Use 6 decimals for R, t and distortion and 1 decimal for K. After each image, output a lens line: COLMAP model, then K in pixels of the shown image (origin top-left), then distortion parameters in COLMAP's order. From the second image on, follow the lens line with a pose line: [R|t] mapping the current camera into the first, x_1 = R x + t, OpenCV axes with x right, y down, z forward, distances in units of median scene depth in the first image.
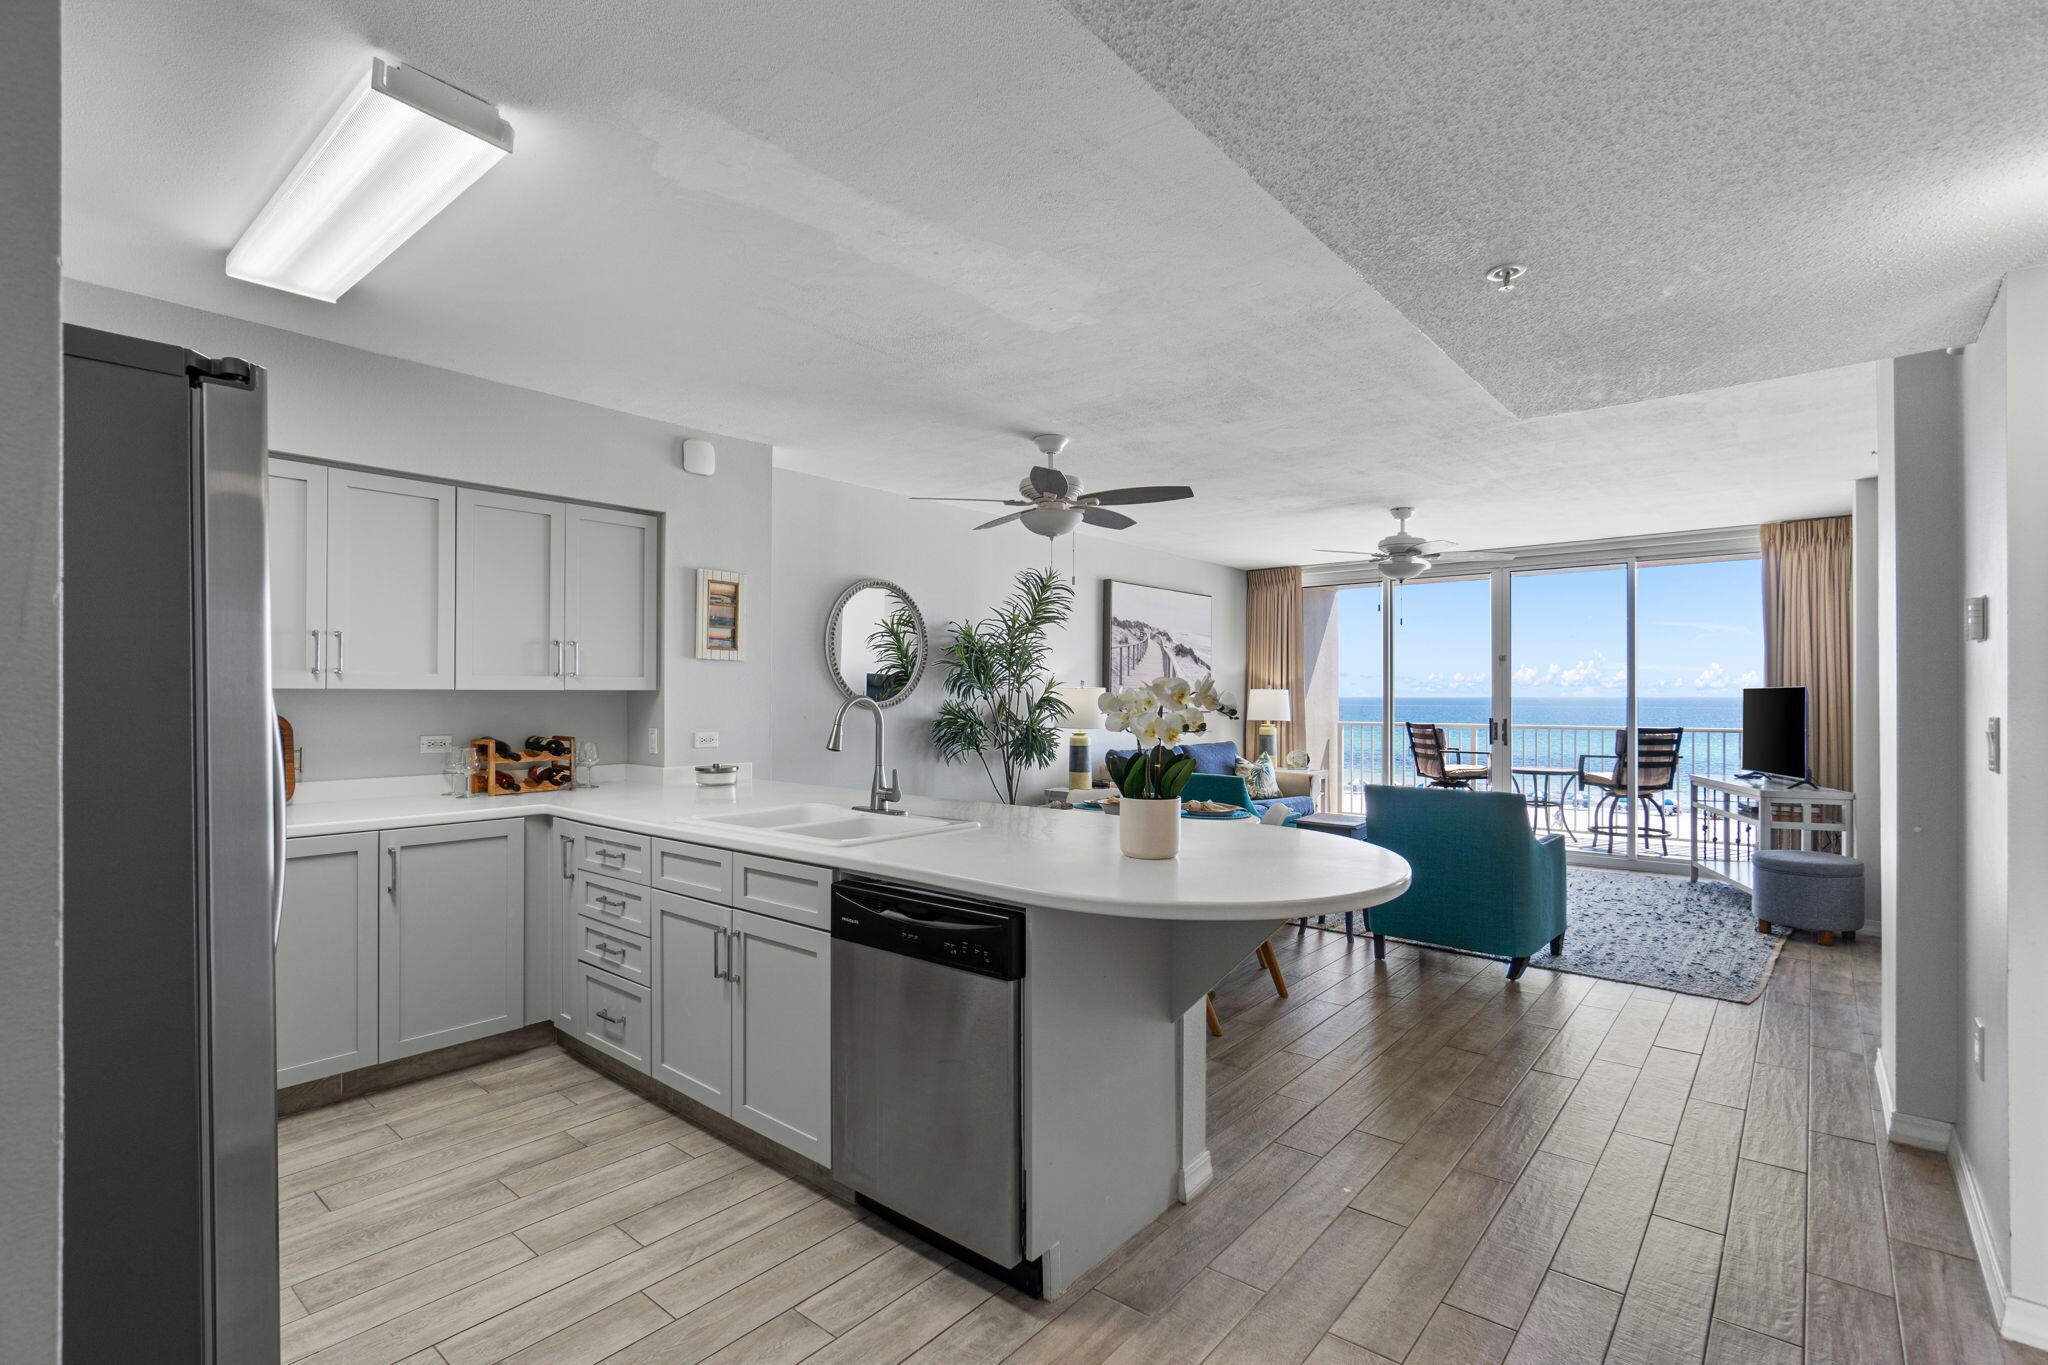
lens RADIAL K [[907.7, 0, 1056.1], [0, 907.7, 683.5], [0, 0, 1]] dist [0.000455, -0.000871]
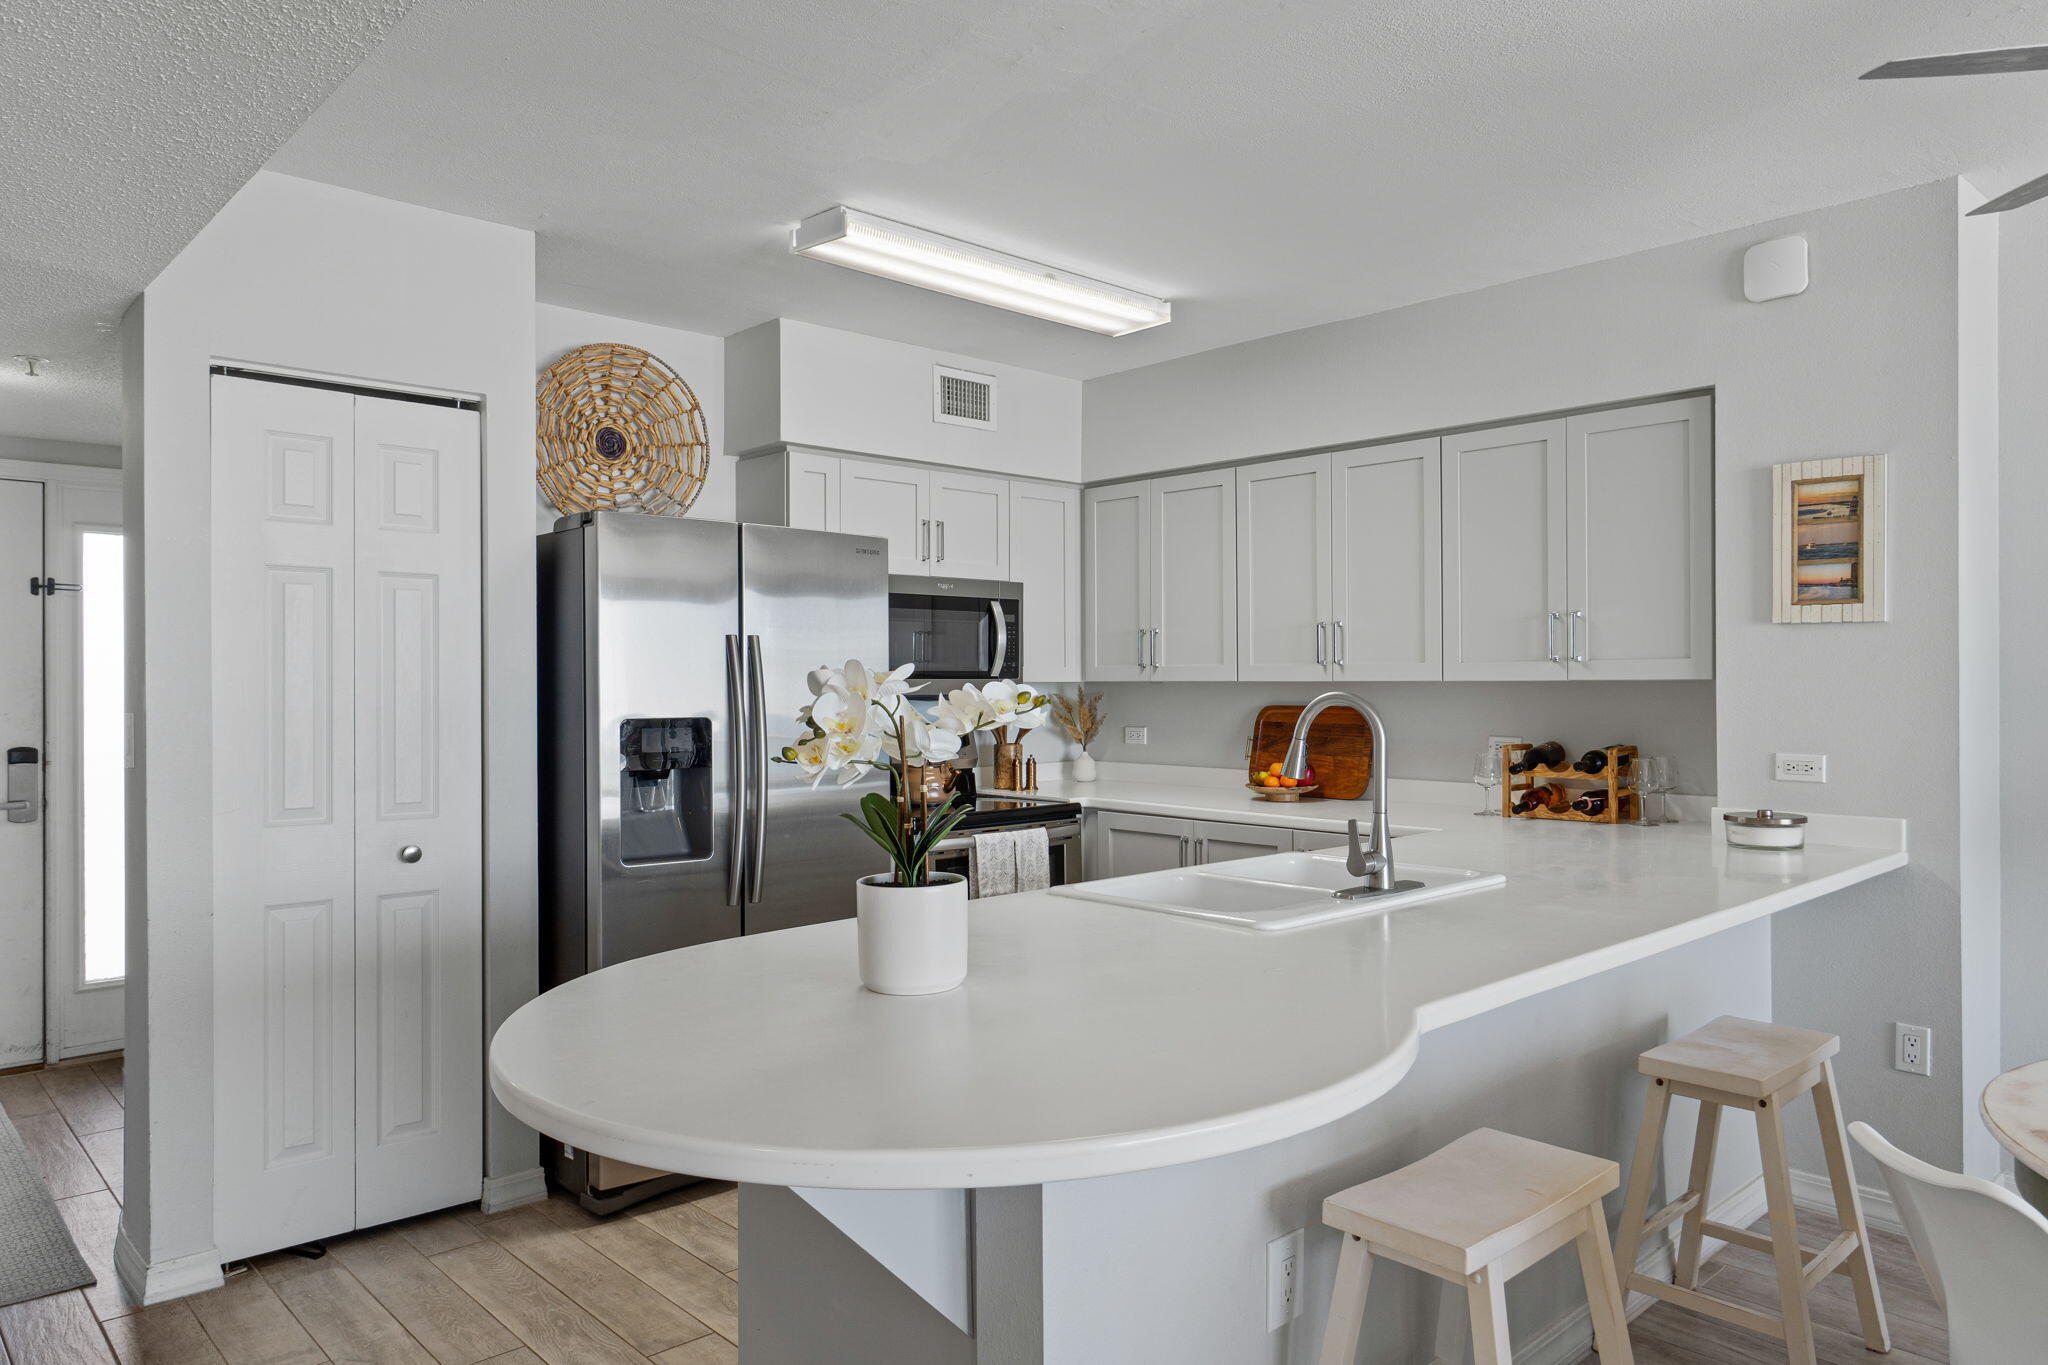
lens RADIAL K [[1338.2, 0, 1028.2], [0, 1338.2, 685.5], [0, 0, 1]] dist [-0.001883, -0.000551]
pose [[-0.123479, 0.000529, -0.992347, 0.360076], [0.013698, 0.999905, -0.001171, 0.004510], [0.992253, -0.013738, -0.123475, 0.463290]]
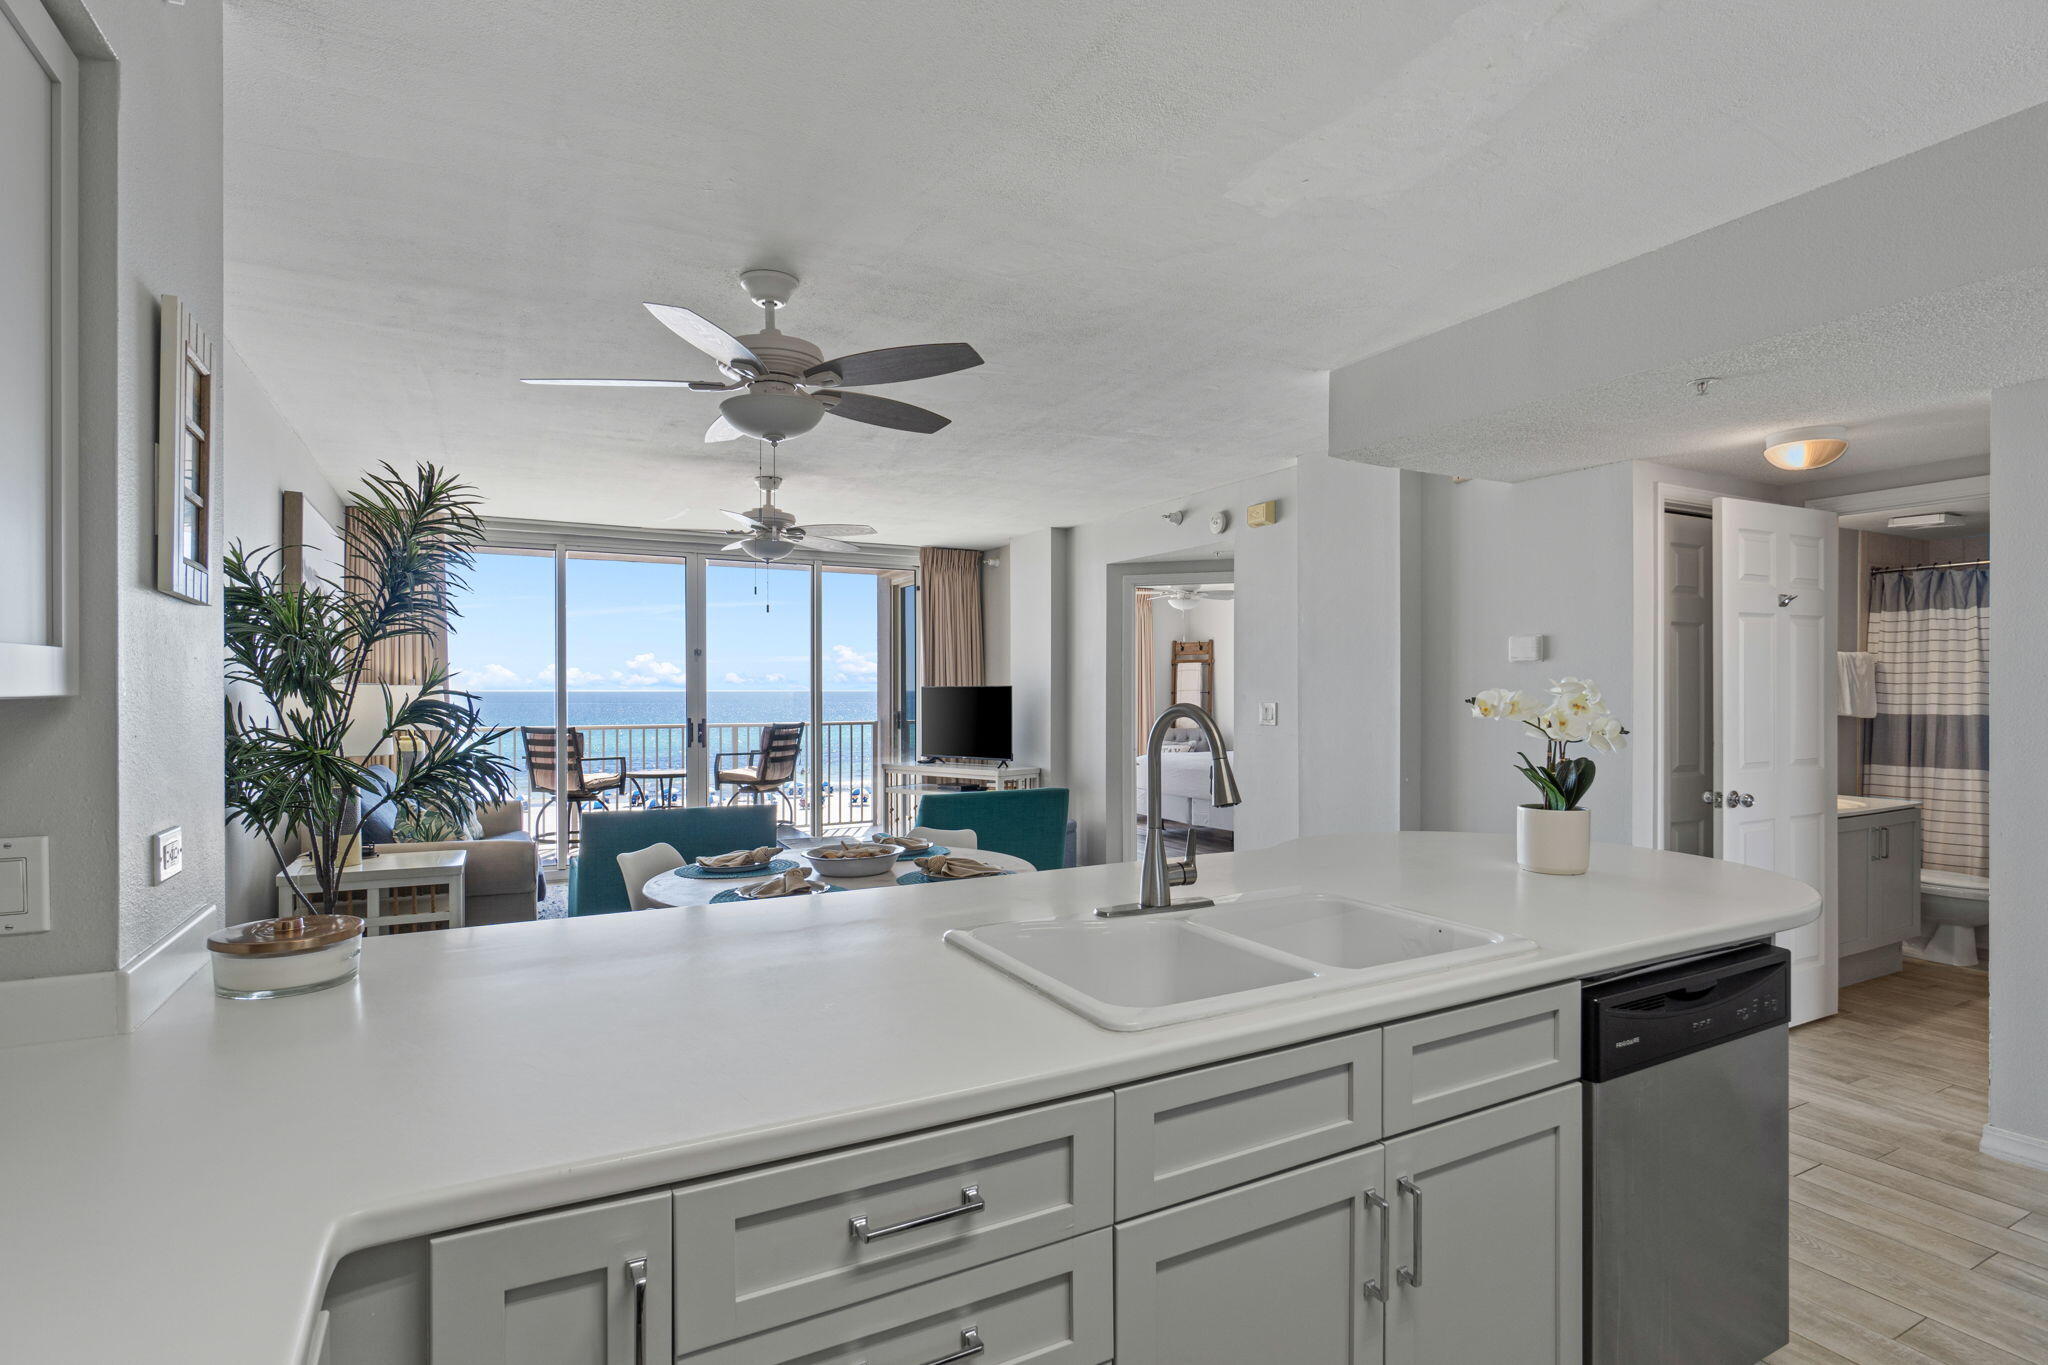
lens RADIAL K [[1003.7, 0, 992.9], [0, 1003.7, 690.0], [0, 0, 1]] dist [-0.005616, -0.000150]
pose [[0.400247, -0.001060, 0.916407, -0.441533], [-0.011113, 0.999920, 0.006010, 0.001273], [-0.916340, -0.012589, 0.400203, 0.462143]]
